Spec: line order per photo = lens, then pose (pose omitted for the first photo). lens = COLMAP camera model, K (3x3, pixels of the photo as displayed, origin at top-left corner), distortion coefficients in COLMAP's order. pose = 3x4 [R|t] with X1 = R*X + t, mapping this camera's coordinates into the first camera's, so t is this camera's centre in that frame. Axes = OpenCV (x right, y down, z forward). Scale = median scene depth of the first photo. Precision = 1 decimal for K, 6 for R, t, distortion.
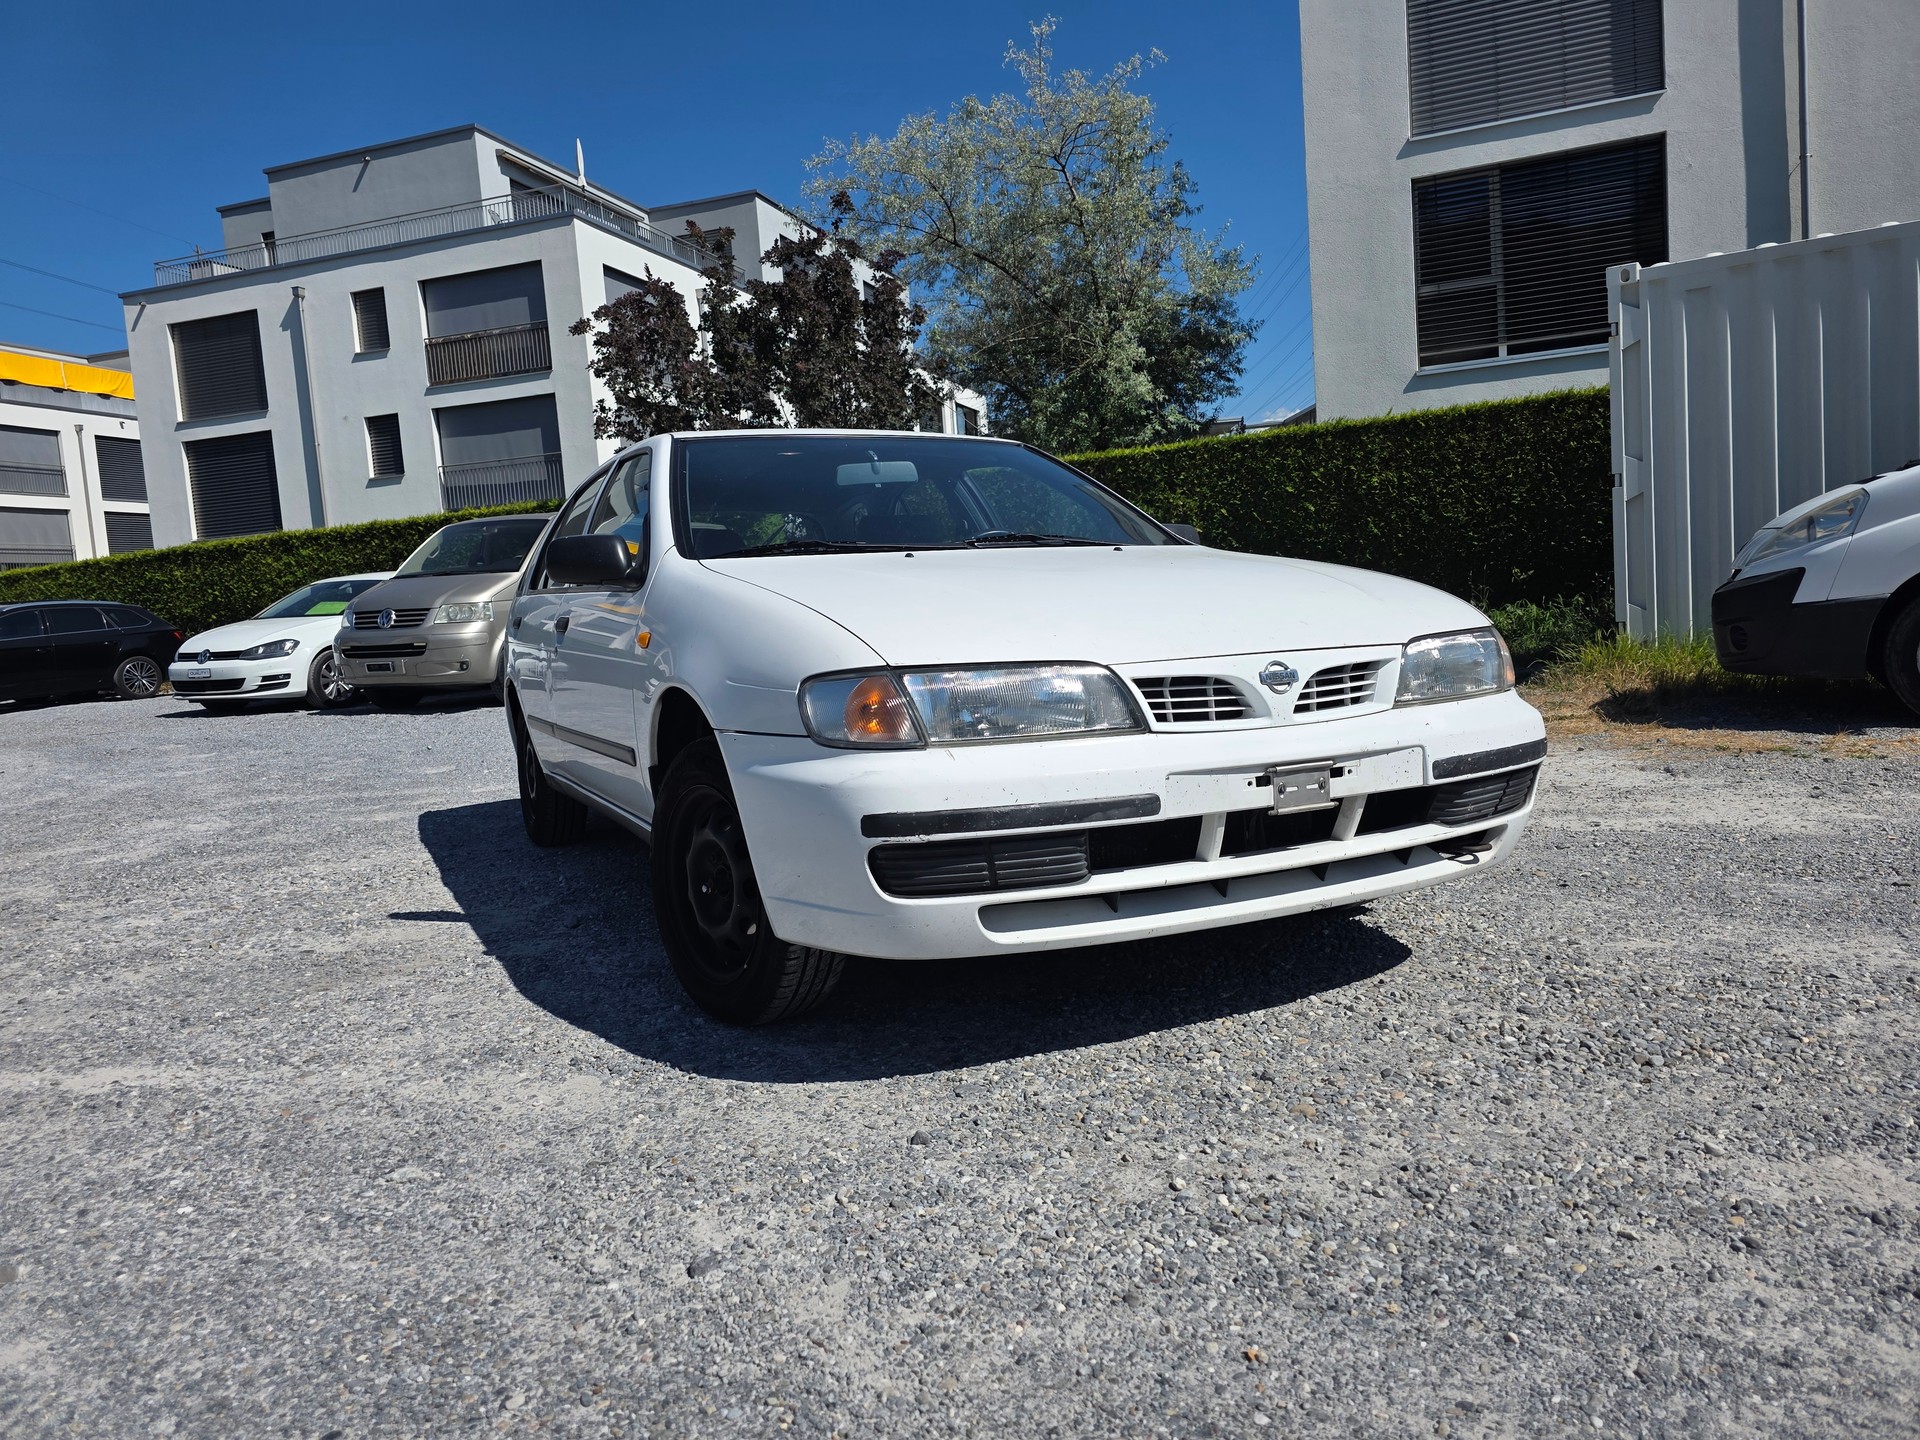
lens RADIAL K [[1290.7, 0, 950.9], [0, 1290.7, 696.8], [0, 0, 1]] dist [0.068195, -0.066760]
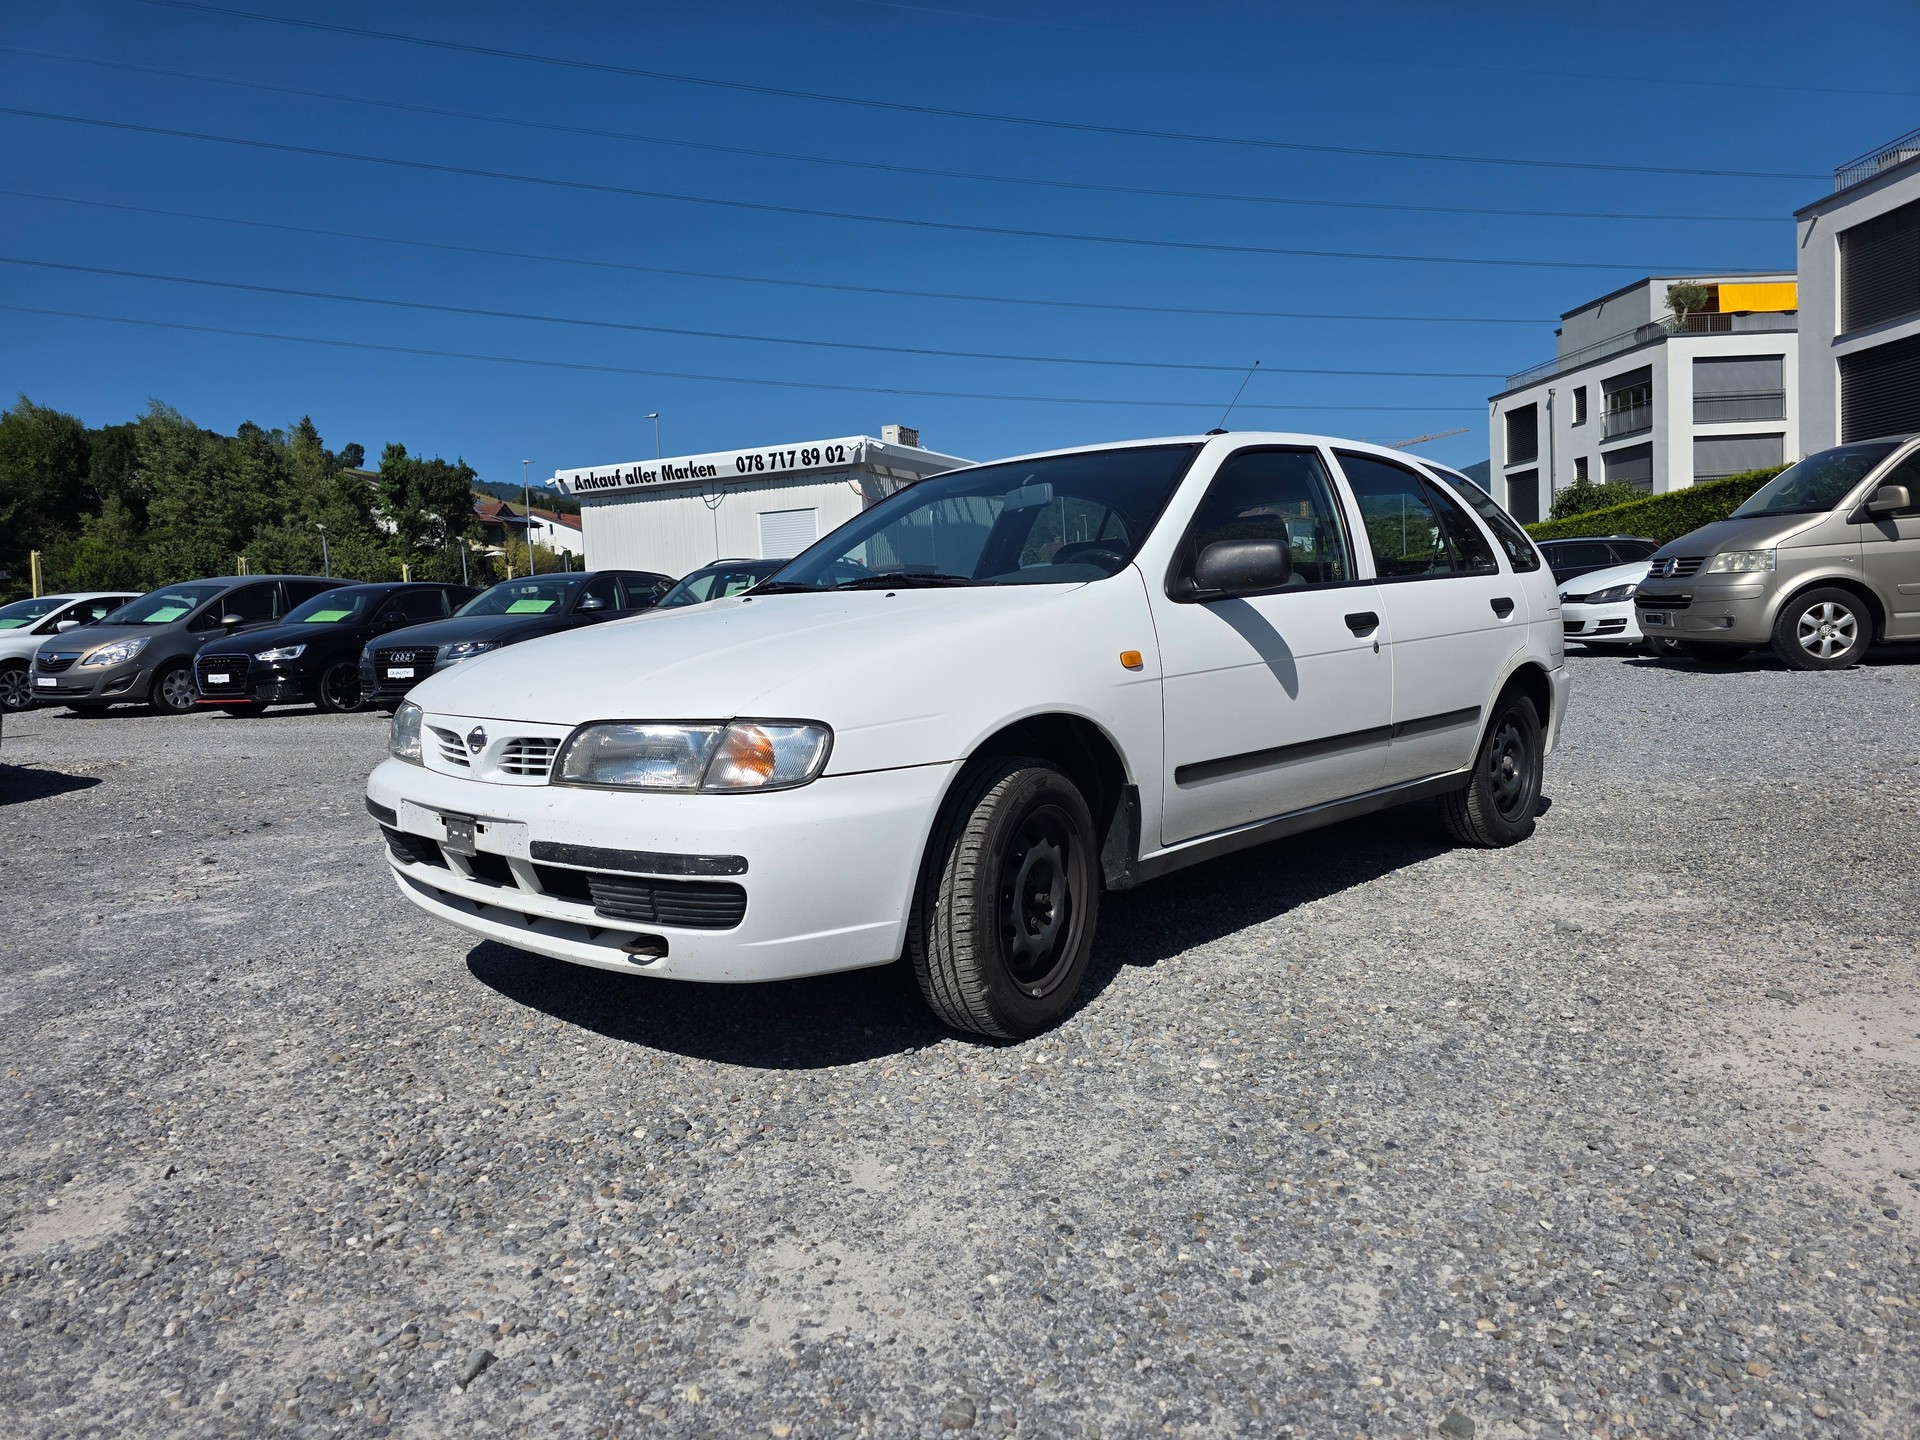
lens RADIAL K [[1290.7, 0, 950.9], [0, 1290.7, 696.8], [0, 0, 1]] dist [0.068195, -0.066760]
pose [[0.344533, 0.107096, -0.932645, 0.279611], [-0.045273, 0.994211, 0.097441, -0.035228], [0.937682, 0.008652, 0.347387, 0.183448]]
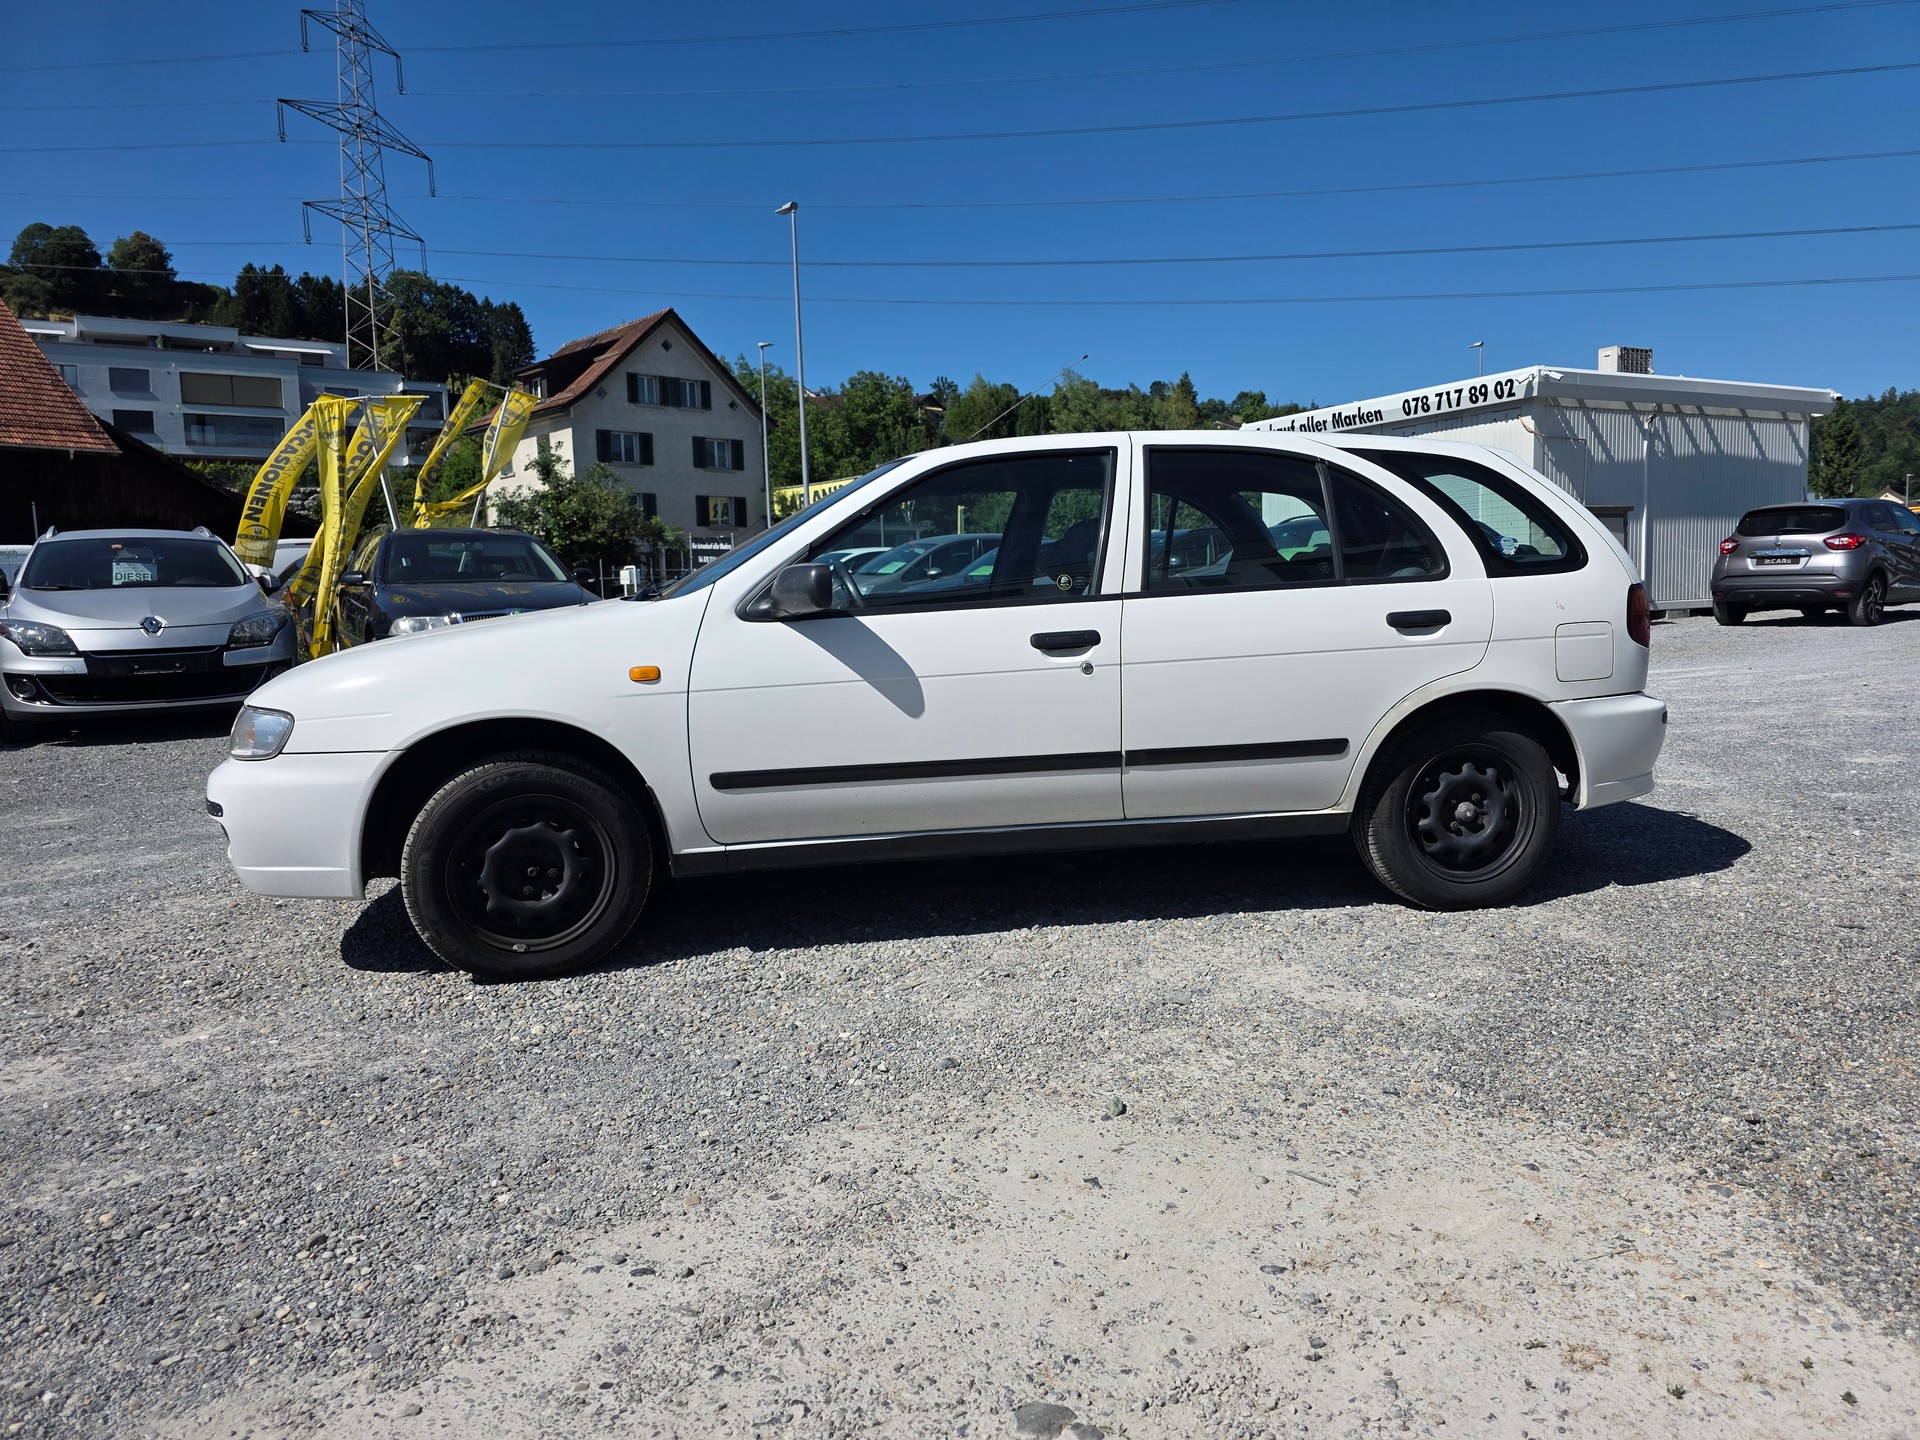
lens RADIAL K [[1289.9, 0, 975.9], [0, 1289.9, 719.8], [0, 0, 1]] dist [0.061821, -0.059736]
pose [[-0.272450, 0.170696, -0.946907, 0.304020], [-0.022466, 0.982741, 0.183620, -0.061673], [0.961908, 0.071301, -0.263913, 0.433264]]
